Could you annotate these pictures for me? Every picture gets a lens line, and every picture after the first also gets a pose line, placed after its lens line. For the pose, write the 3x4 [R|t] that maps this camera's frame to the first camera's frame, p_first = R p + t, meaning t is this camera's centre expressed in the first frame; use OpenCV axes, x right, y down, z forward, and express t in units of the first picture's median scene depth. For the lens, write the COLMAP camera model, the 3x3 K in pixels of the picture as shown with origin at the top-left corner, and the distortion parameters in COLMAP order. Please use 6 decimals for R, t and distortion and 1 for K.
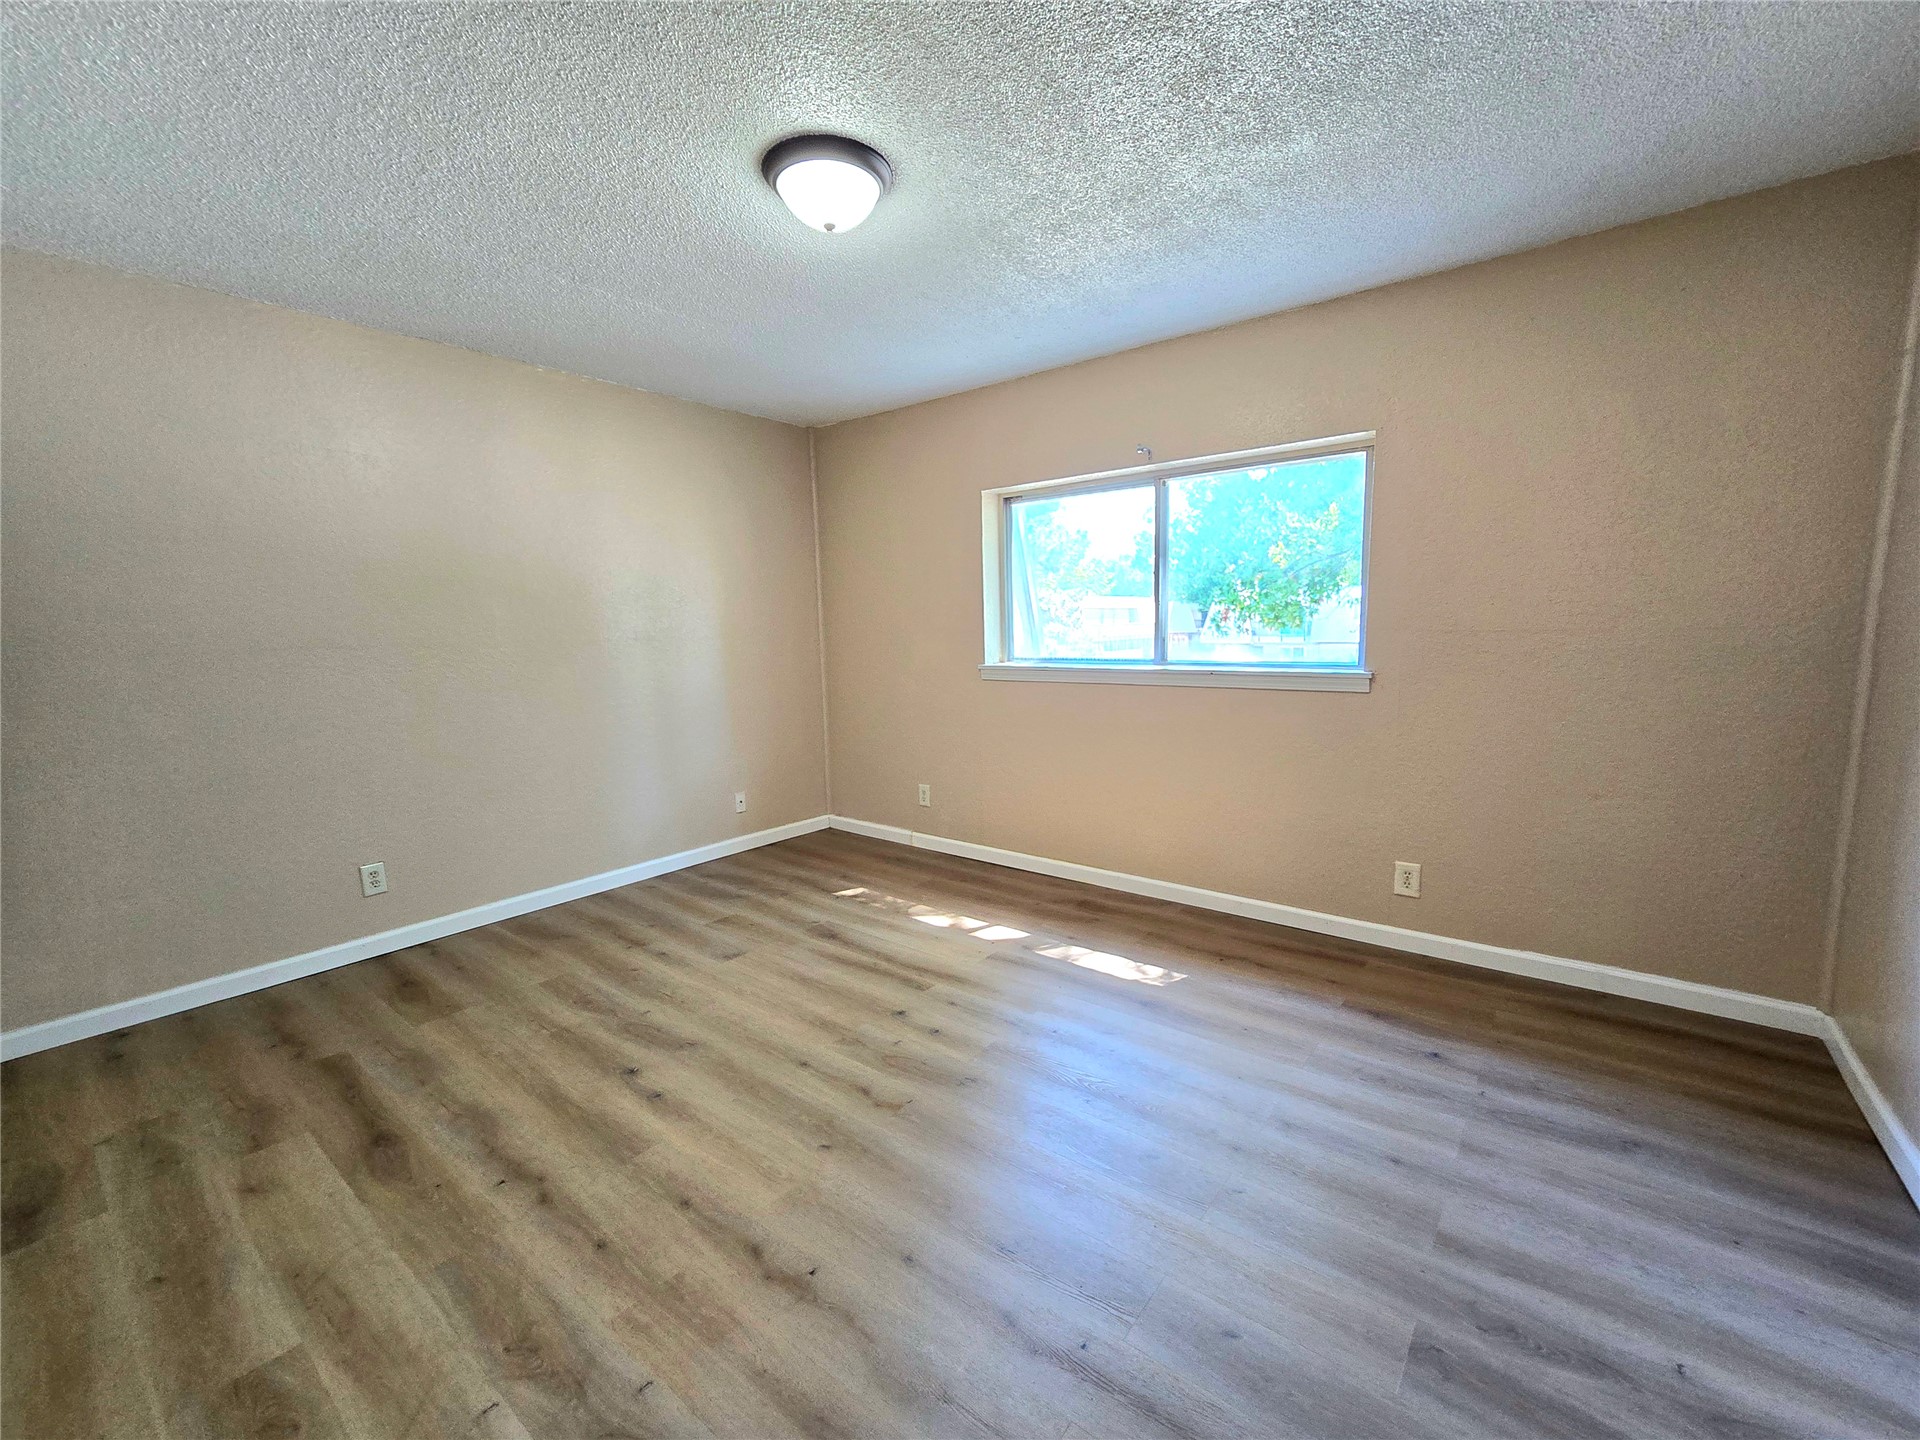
lens RADIAL K [[788.1, 0, 968.6], [0, 788.1, 724.5], [0, 0, 1]] dist [-0.001771, -0.000251]
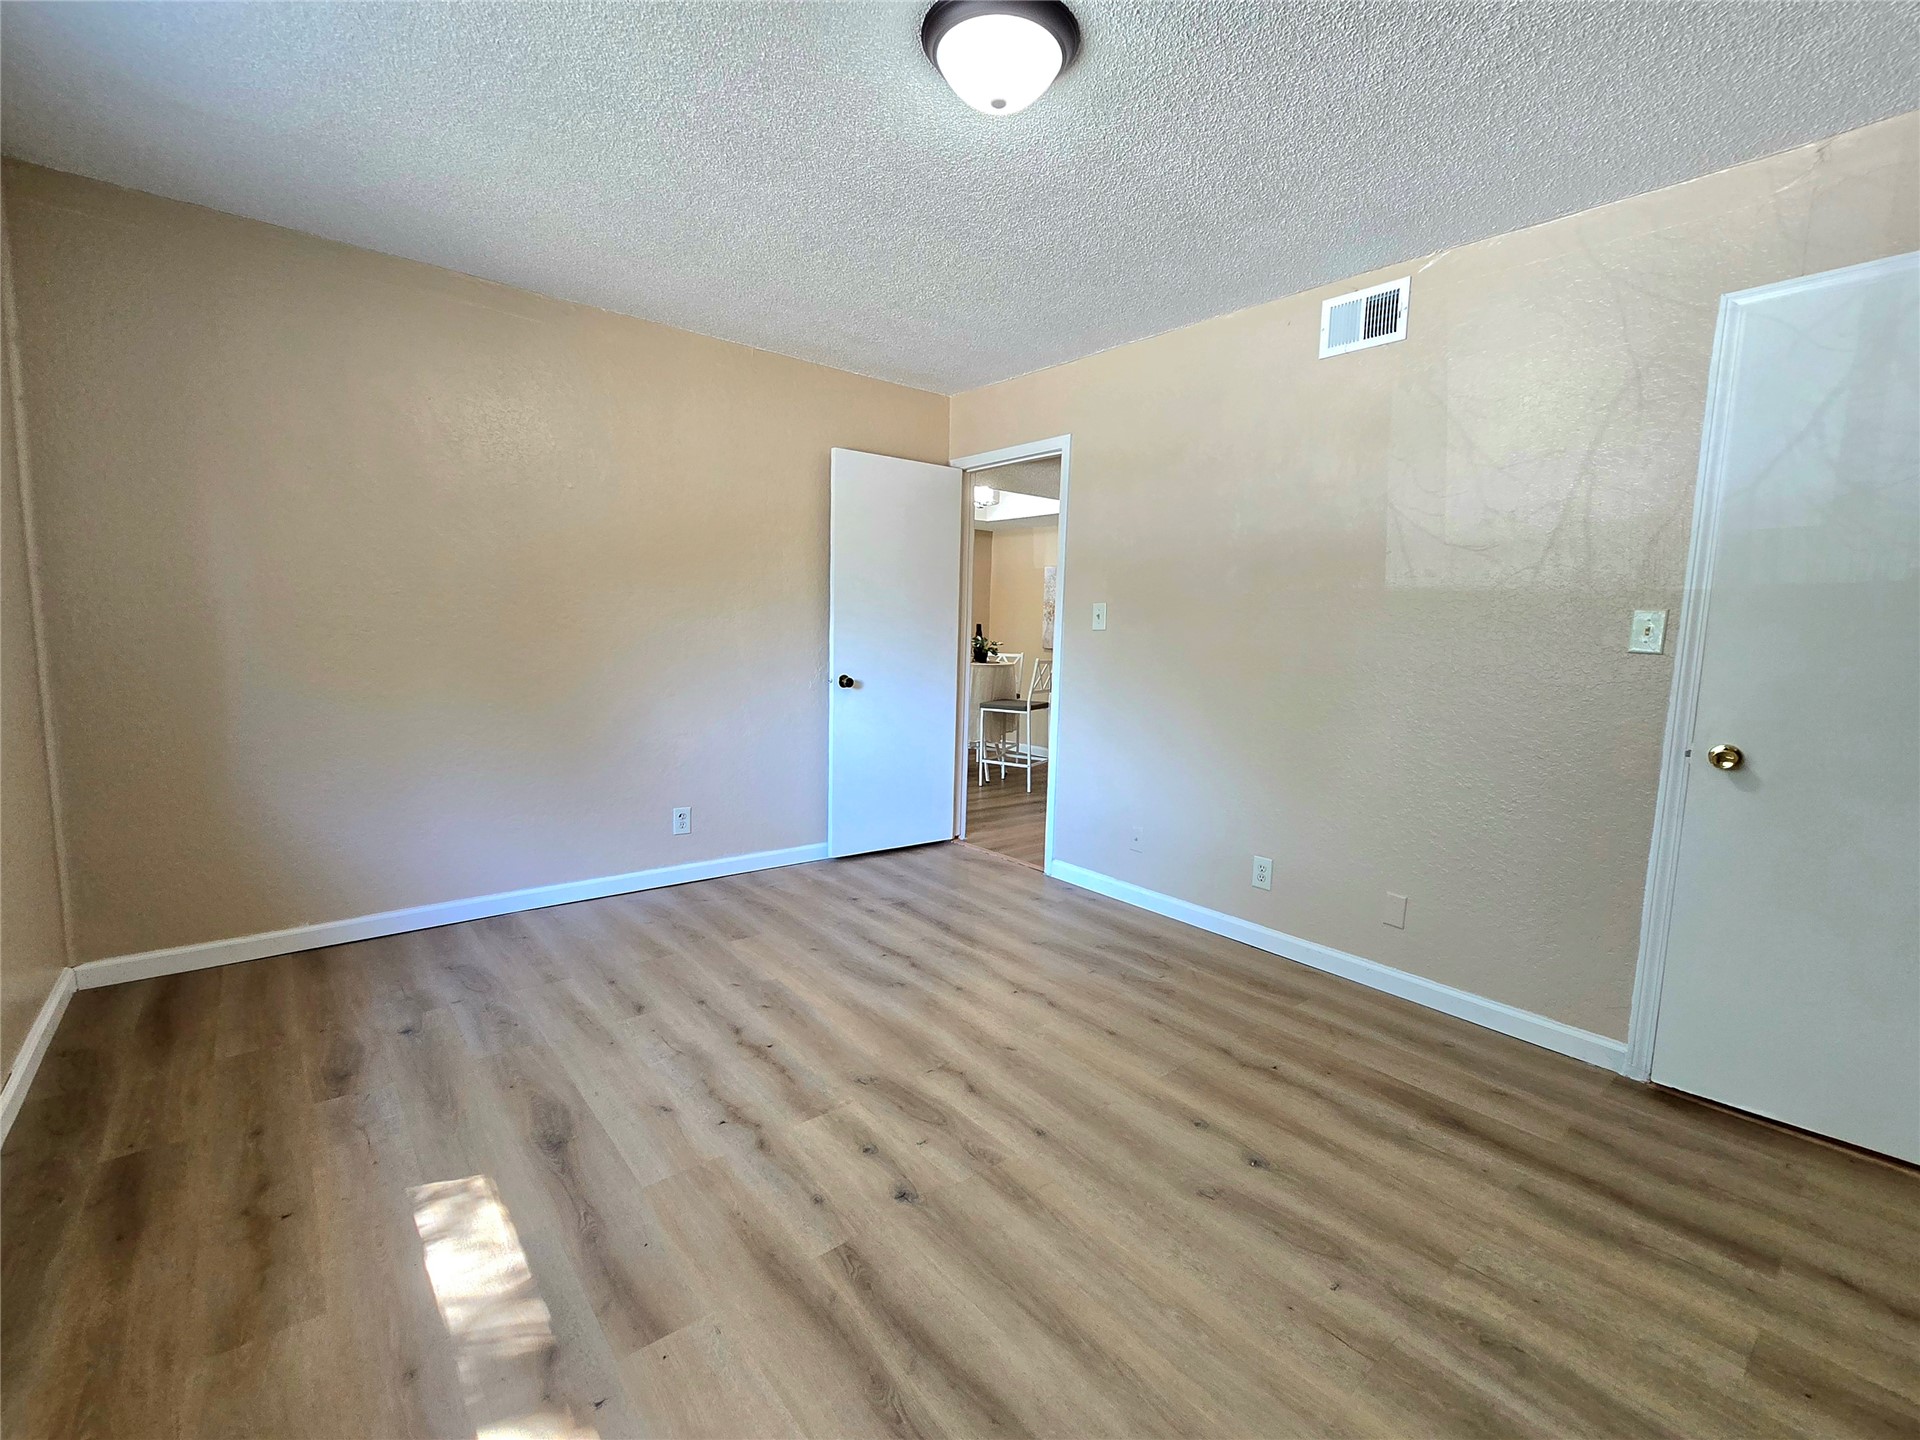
lens RADIAL K [[788.1, 0, 968.6], [0, 788.1, 724.5], [0, 0, 1]] dist [-0.001771, -0.000251]
pose [[-0.978685, -0.033037, 0.202694, -0.283294], [0.017753, 0.969672, 0.243762, -0.181741], [-0.204600, 0.242165, -0.948417, 1.662395]]
